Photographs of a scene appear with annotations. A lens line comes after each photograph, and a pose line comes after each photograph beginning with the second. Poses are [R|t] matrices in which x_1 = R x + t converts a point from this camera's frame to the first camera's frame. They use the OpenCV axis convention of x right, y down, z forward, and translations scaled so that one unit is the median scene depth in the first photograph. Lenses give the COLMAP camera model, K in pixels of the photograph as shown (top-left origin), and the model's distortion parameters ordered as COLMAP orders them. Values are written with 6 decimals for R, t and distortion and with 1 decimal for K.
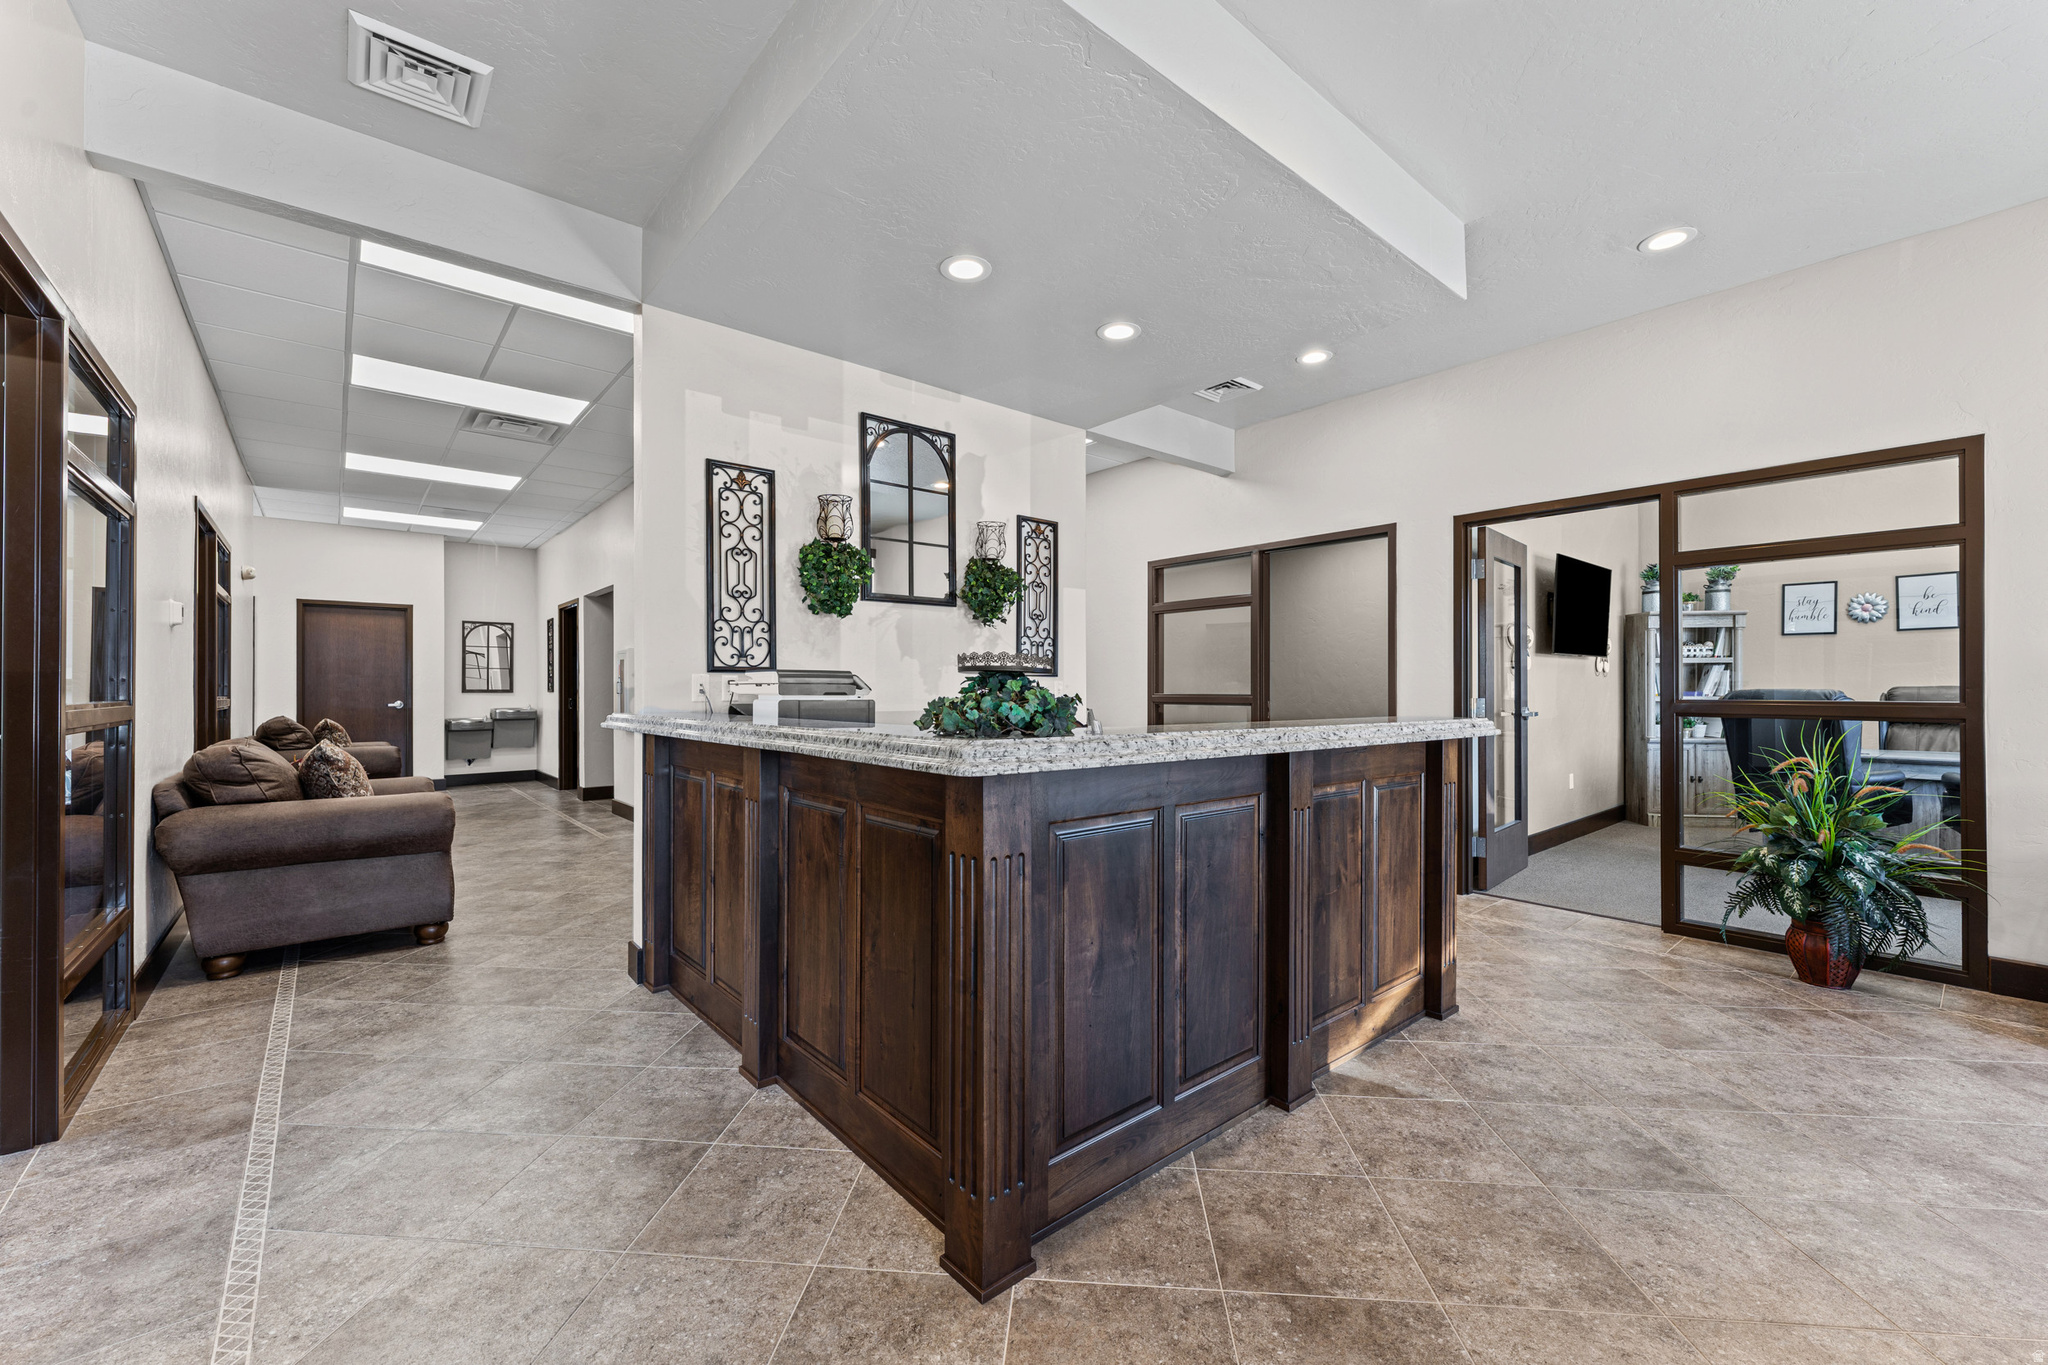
lens RADIAL K [[822.6, 0, 1024.0], [0, 822.6, 682.5], [0, 0, 1]] dist [0.003268, 0.000419]
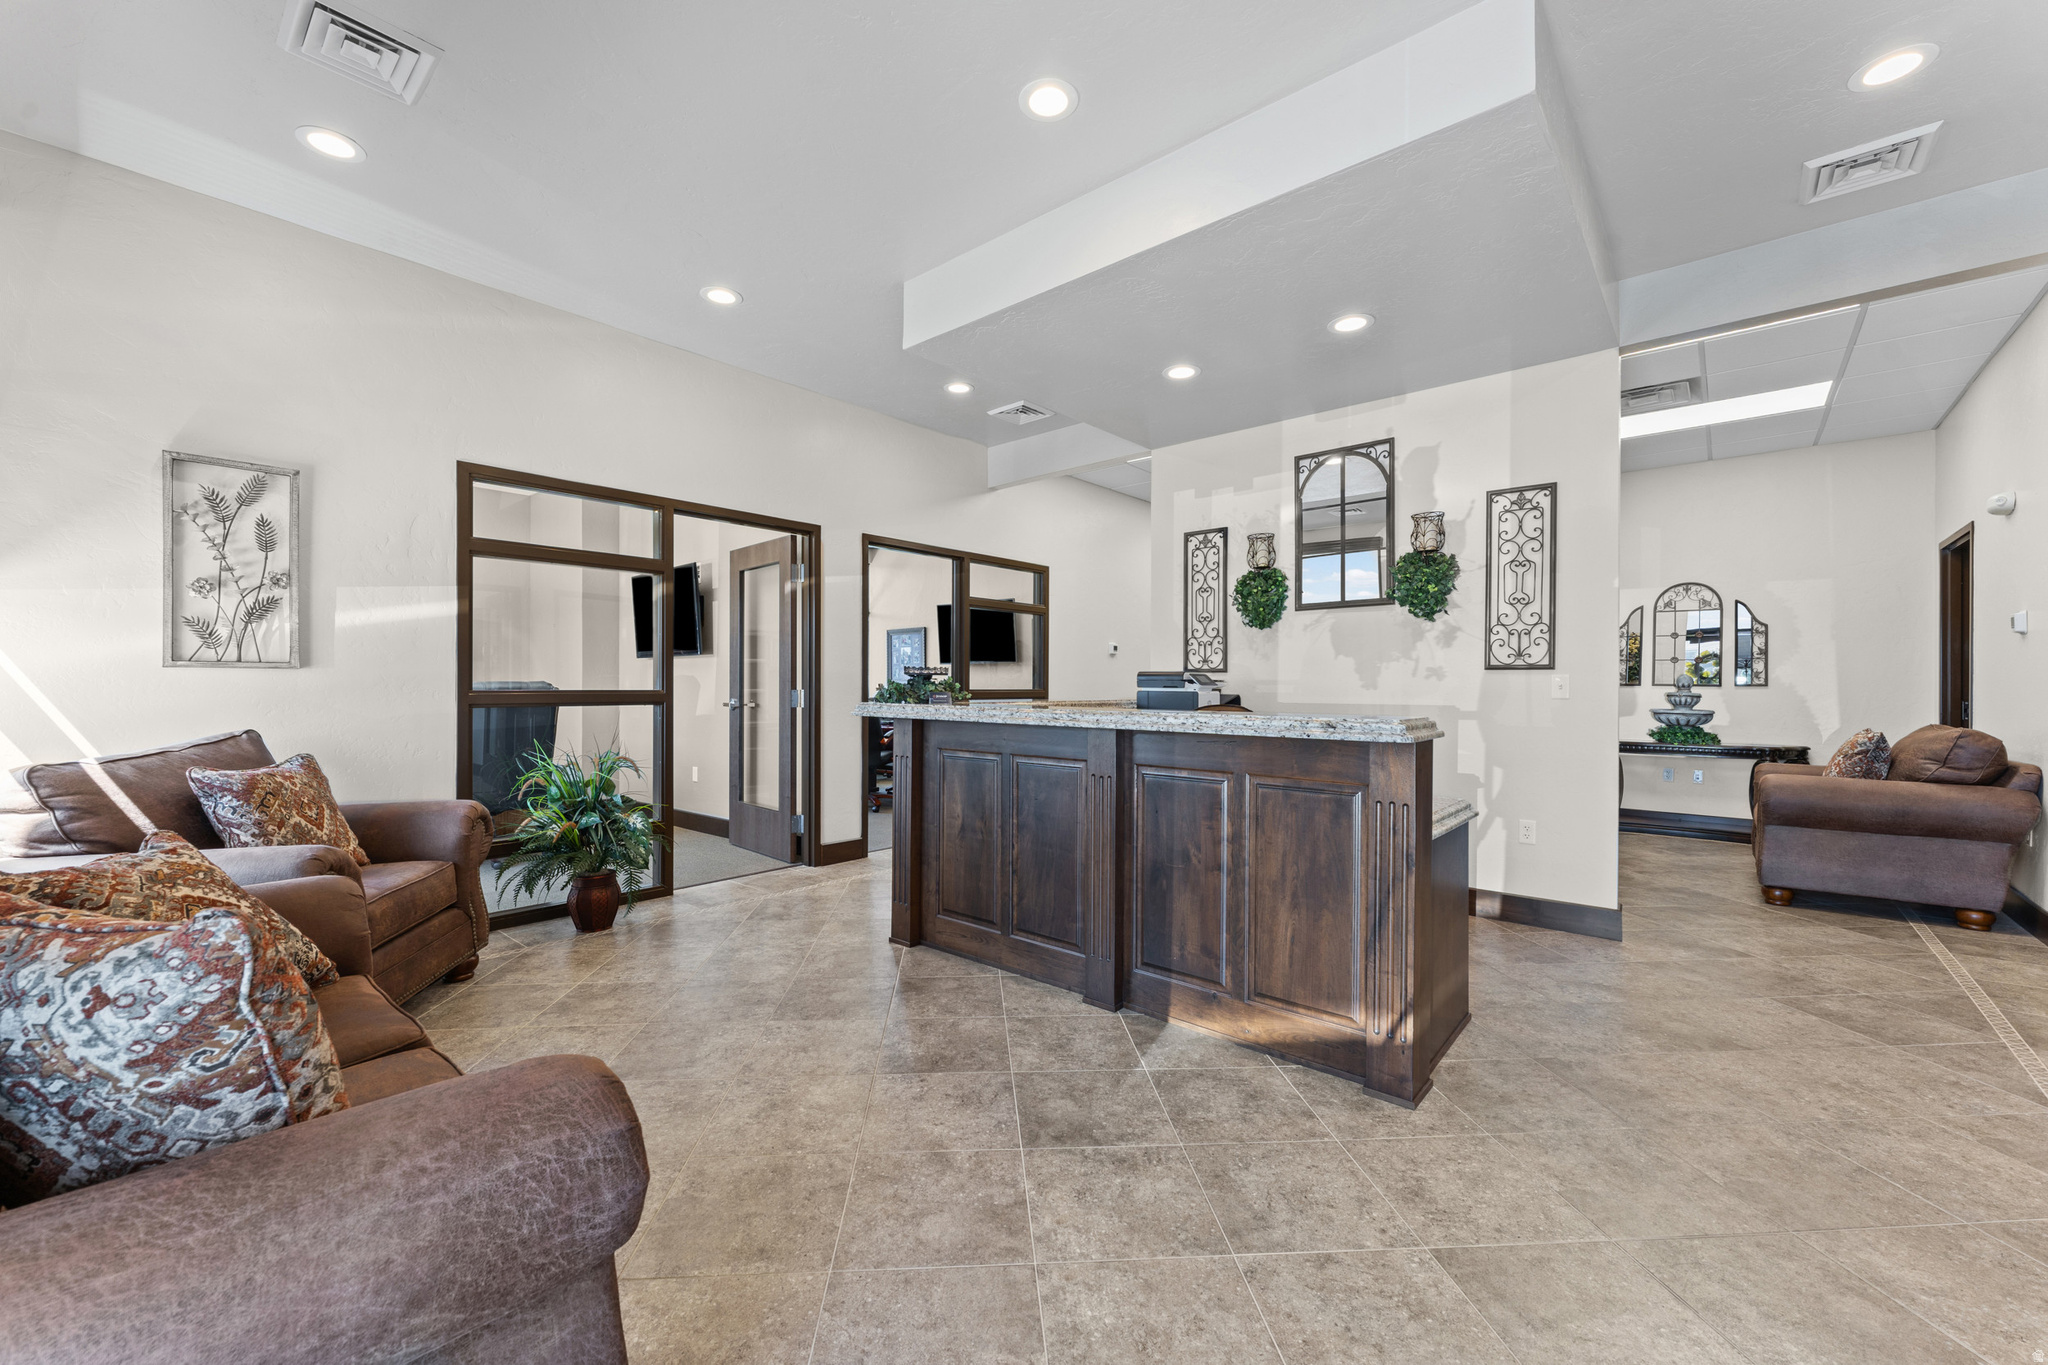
lens RADIAL K [[835.1, 0, 1016.2], [0, 835.1, 690.3], [0, 0, 1]] dist [0.000497, -0.000260]
pose [[0.130664, 0.003634, -0.991420, 1.087736], [0.002573, 0.999989, 0.004004, 0.011825], [0.991423, -0.003075, 0.130653, 0.481556]]
